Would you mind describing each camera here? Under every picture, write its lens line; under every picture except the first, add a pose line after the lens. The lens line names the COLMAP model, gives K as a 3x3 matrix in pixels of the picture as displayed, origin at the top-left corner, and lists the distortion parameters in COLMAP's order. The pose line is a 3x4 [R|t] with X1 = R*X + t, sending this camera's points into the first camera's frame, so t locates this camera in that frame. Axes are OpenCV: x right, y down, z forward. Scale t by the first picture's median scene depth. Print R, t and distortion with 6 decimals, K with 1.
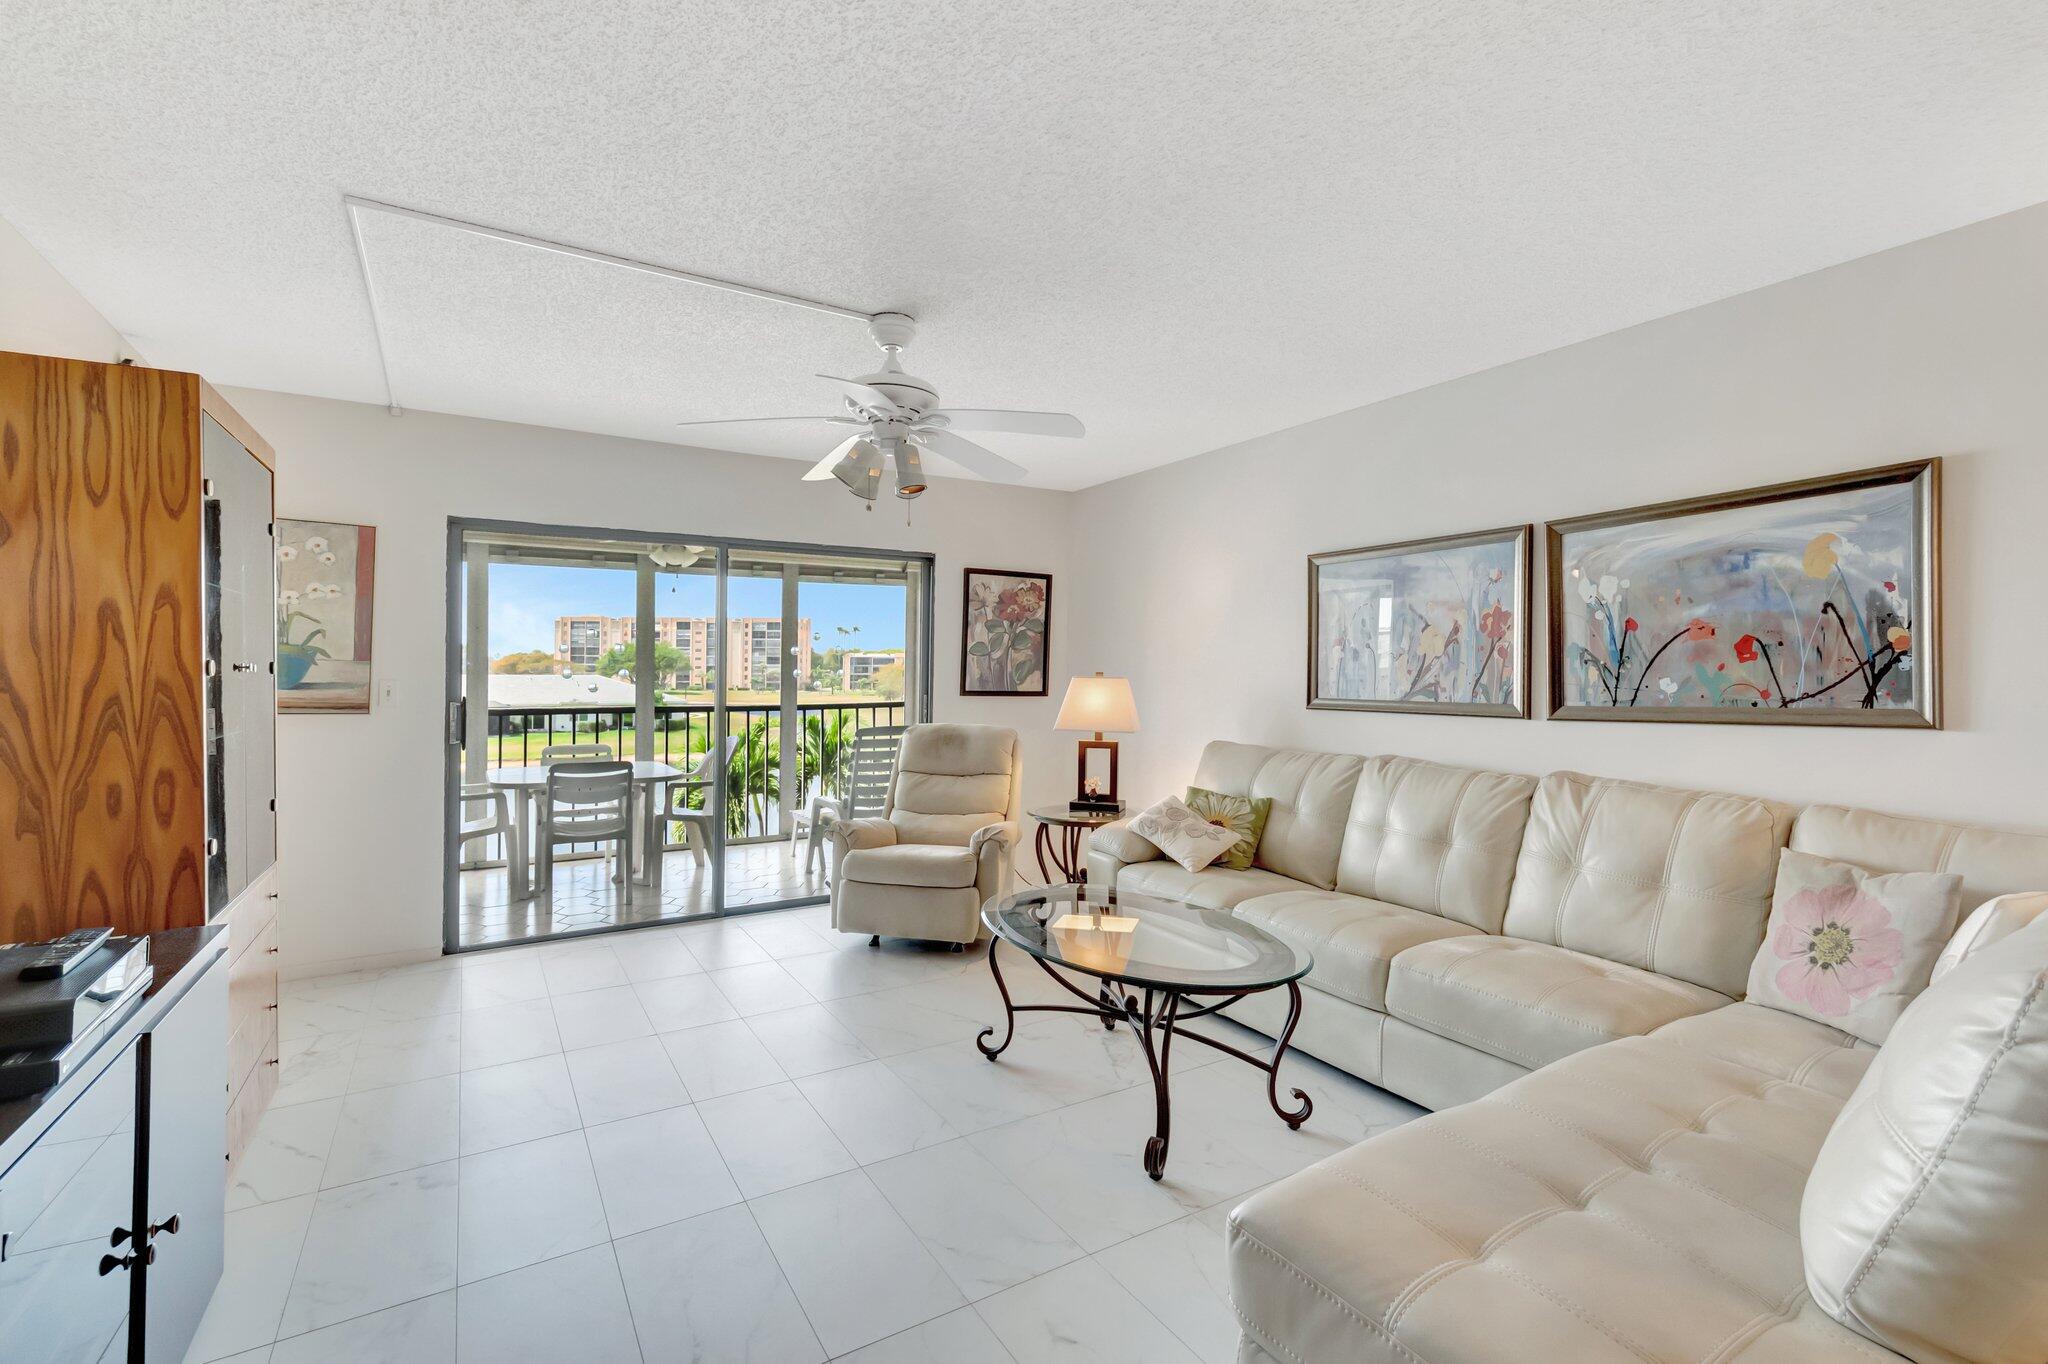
lens RADIAL K [[907.3, 0, 1016.9], [0, 907.3, 667.1], [0, 0, 1]] dist [0.004324, -0.000860]
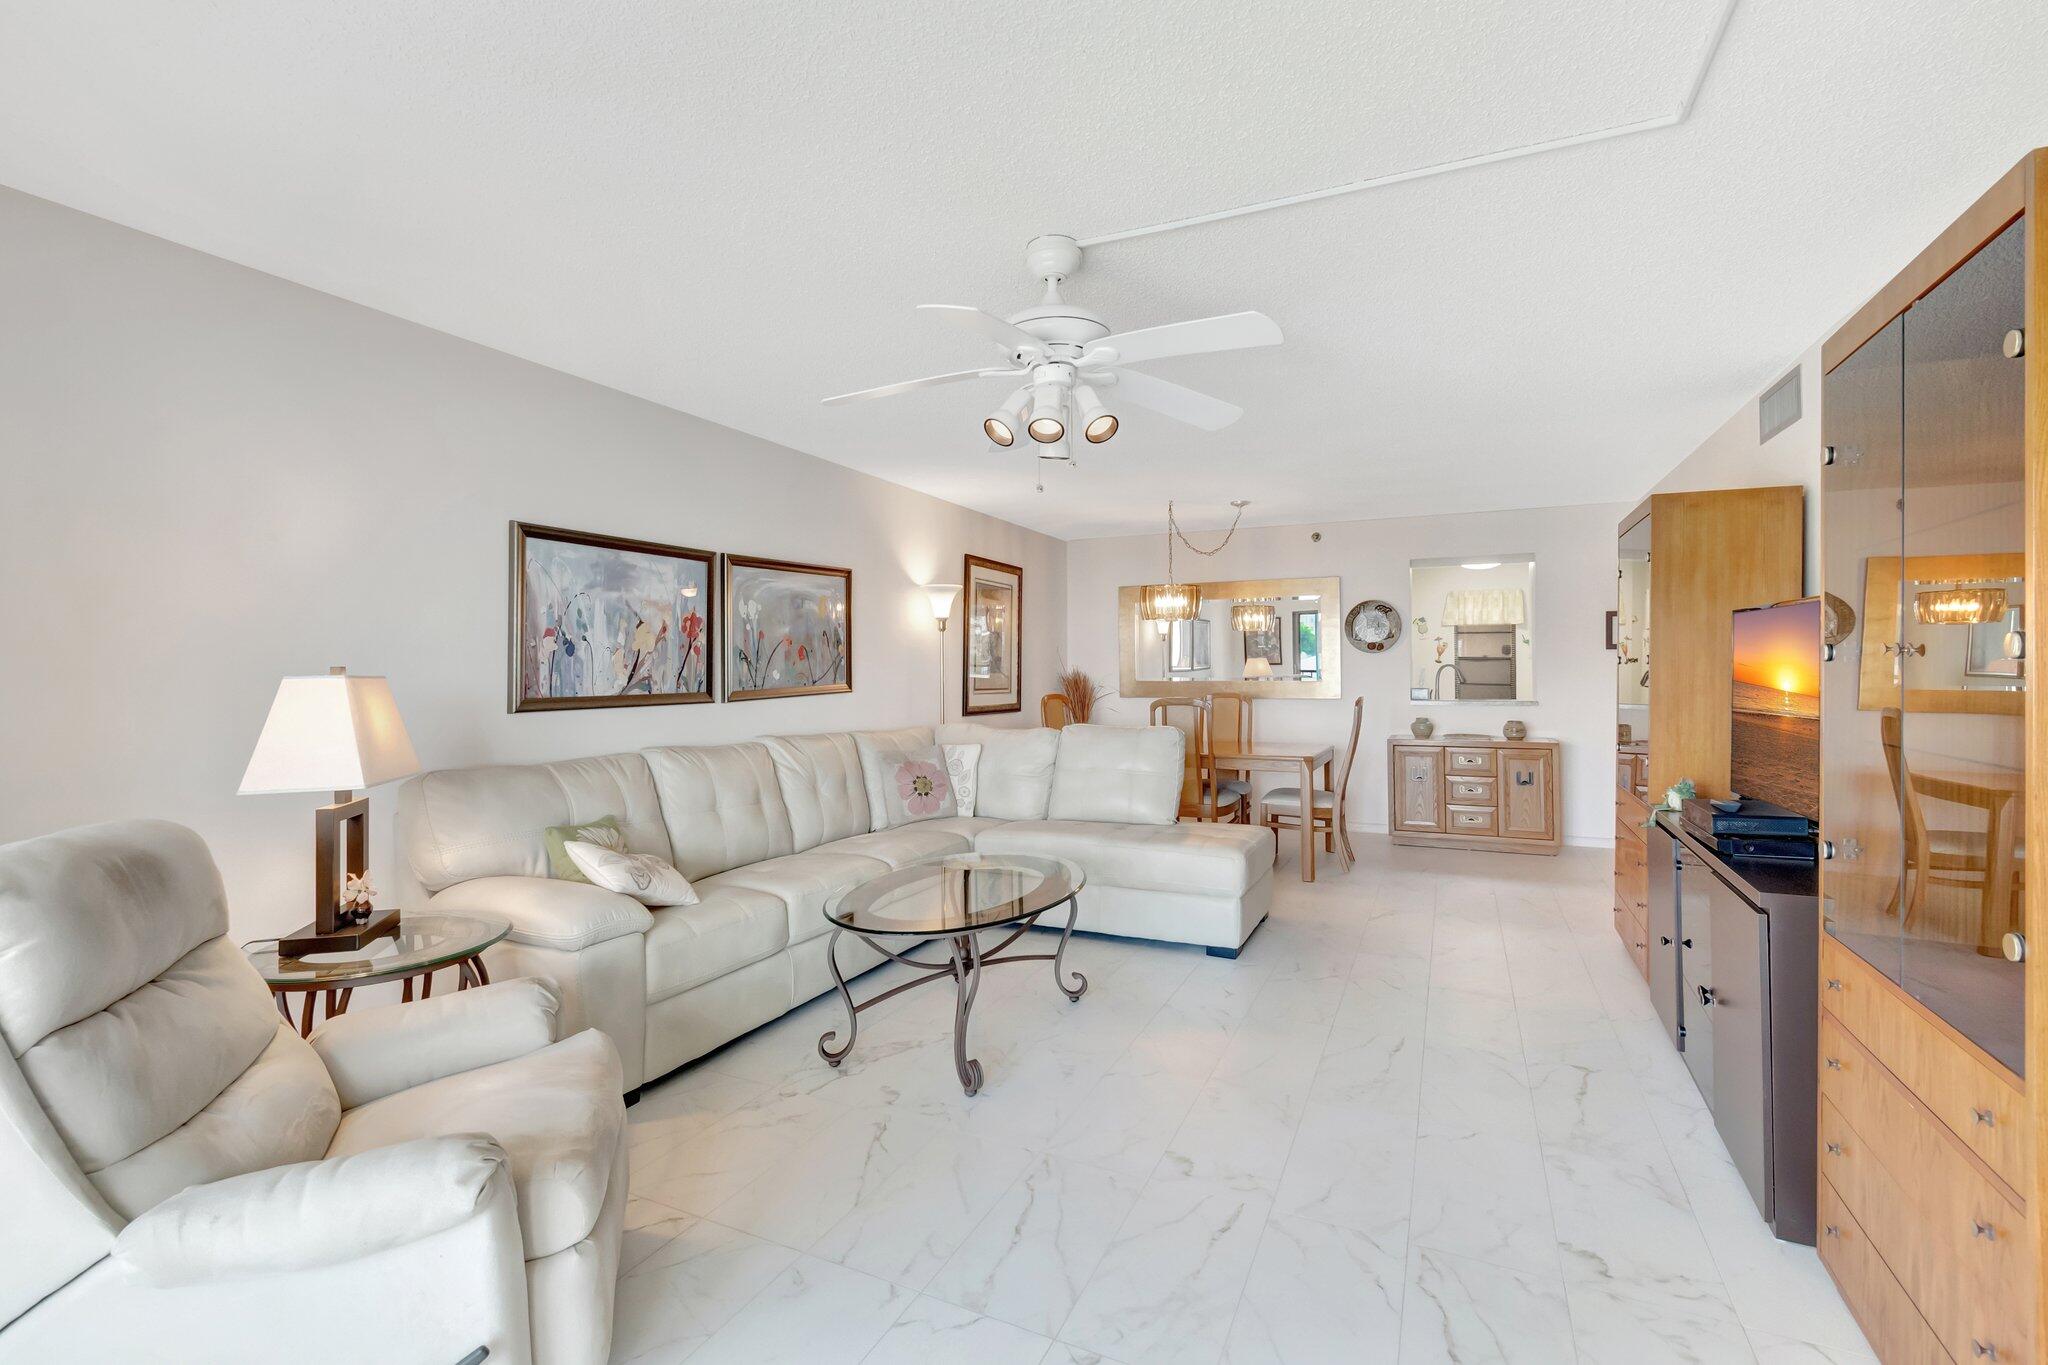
lens RADIAL K [[907.3, 0, 1019.9], [0, 907.3, 662.0], [0, 0, 1]] dist [0.004324, -0.000860]
pose [[-0.545769, 0.011177, 0.837861, -0.627741], [0.005076, 0.999937, -0.010032, 0.012047], [-0.837920, -0.001222, -0.545791, 1.120676]]
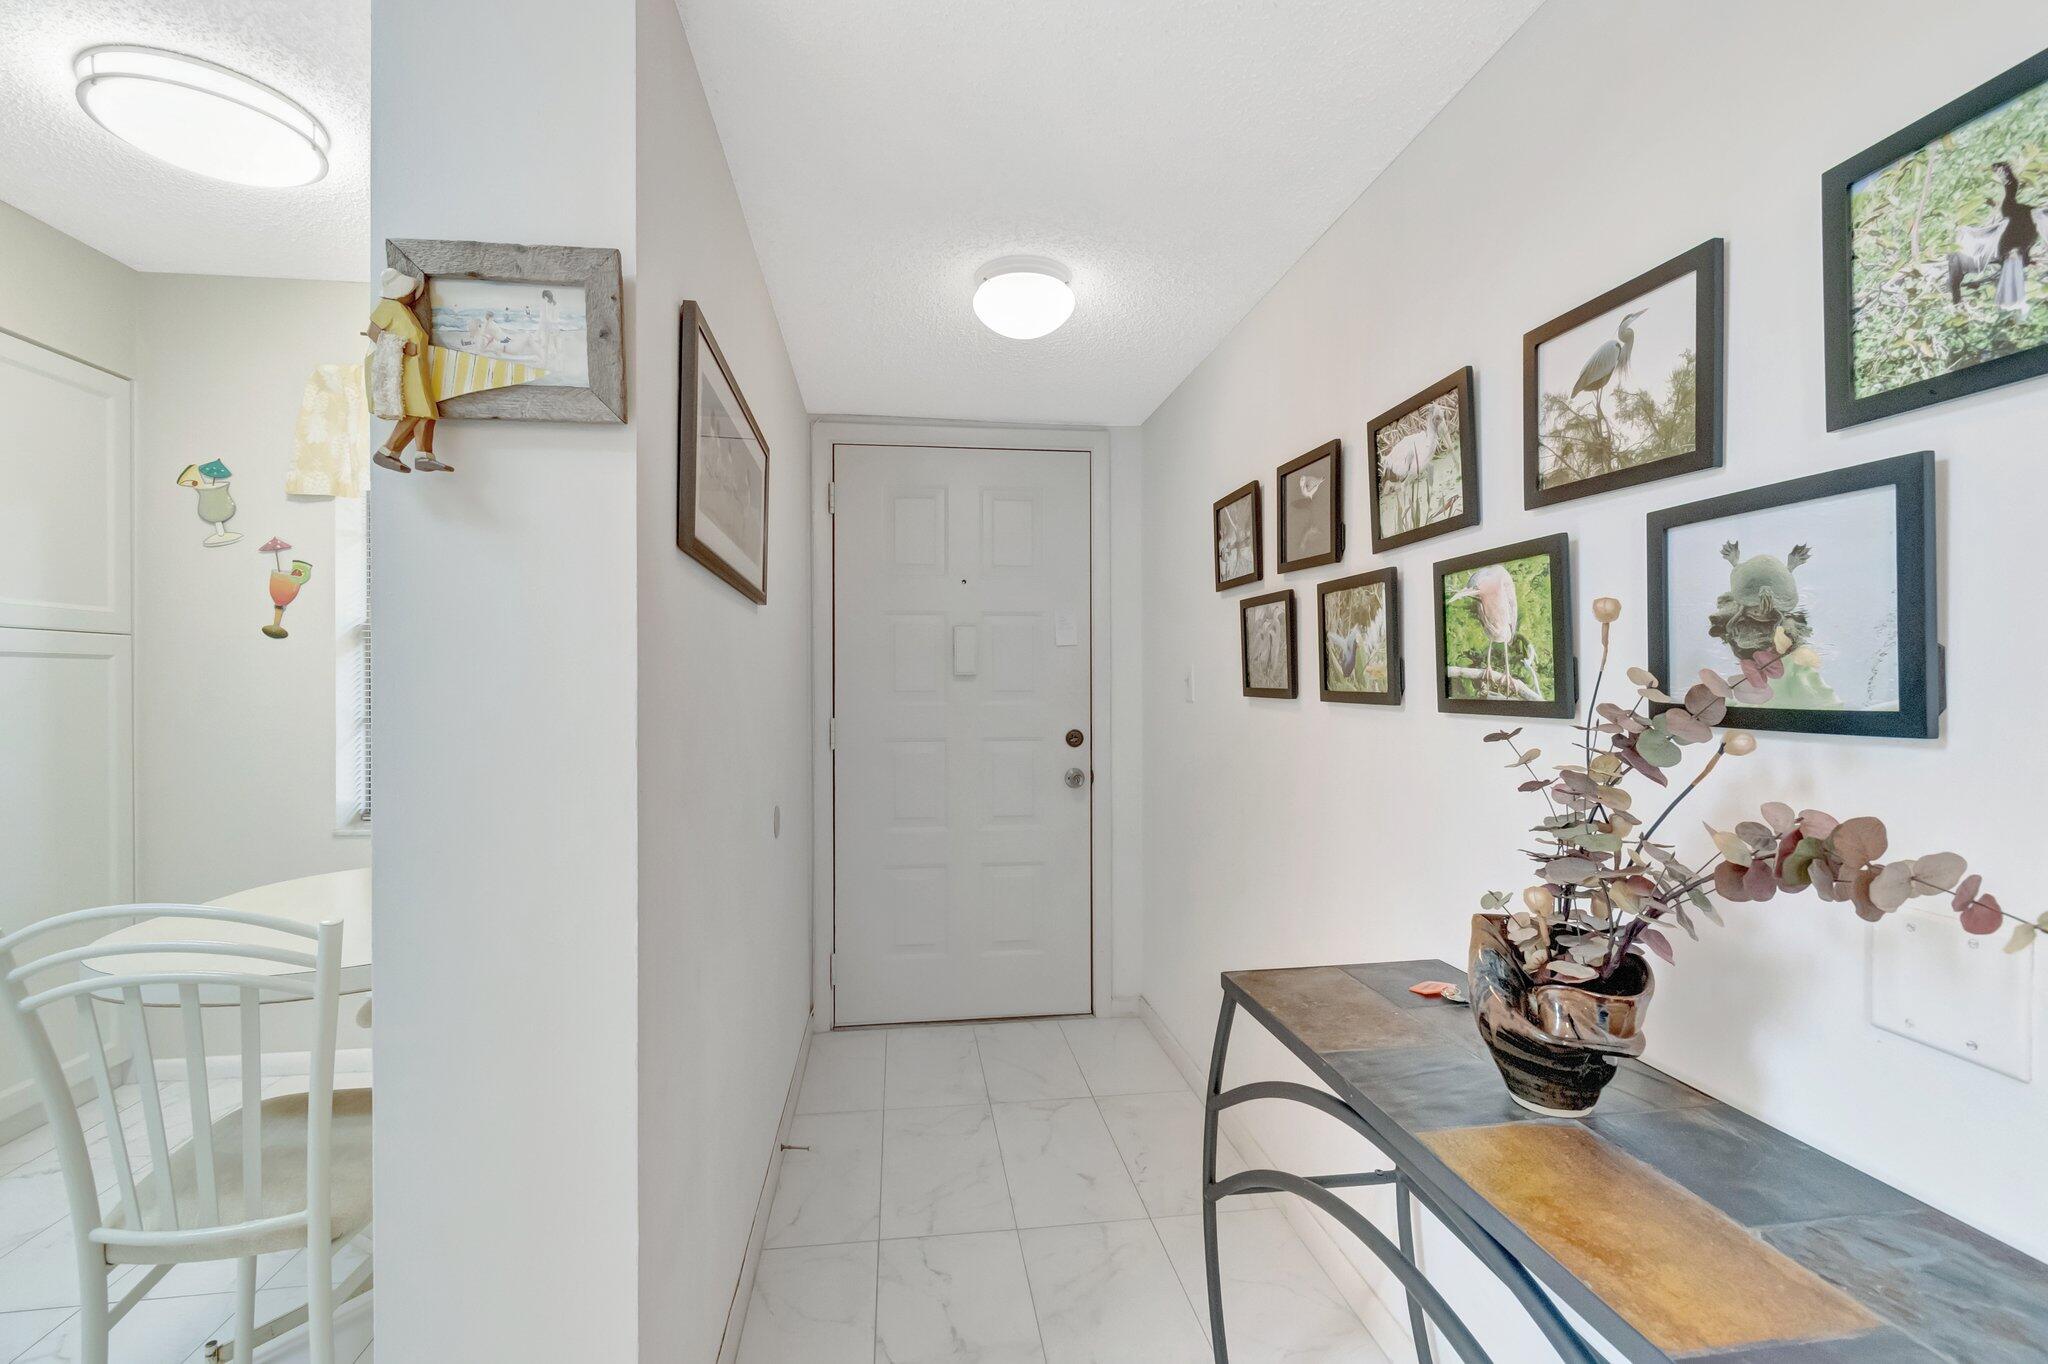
lens RADIAL K [[907.3, 0, 1009.0], [0, 907.3, 676.7], [0, 0, 1]] dist [0.004324, -0.000860]
pose [[-0.914346, 0.004187, 0.404912, 0.153789], [0.003163, 0.999990, -0.003198, 0.028719], [-0.404921, -0.001643, -0.914350, -1.000185]]
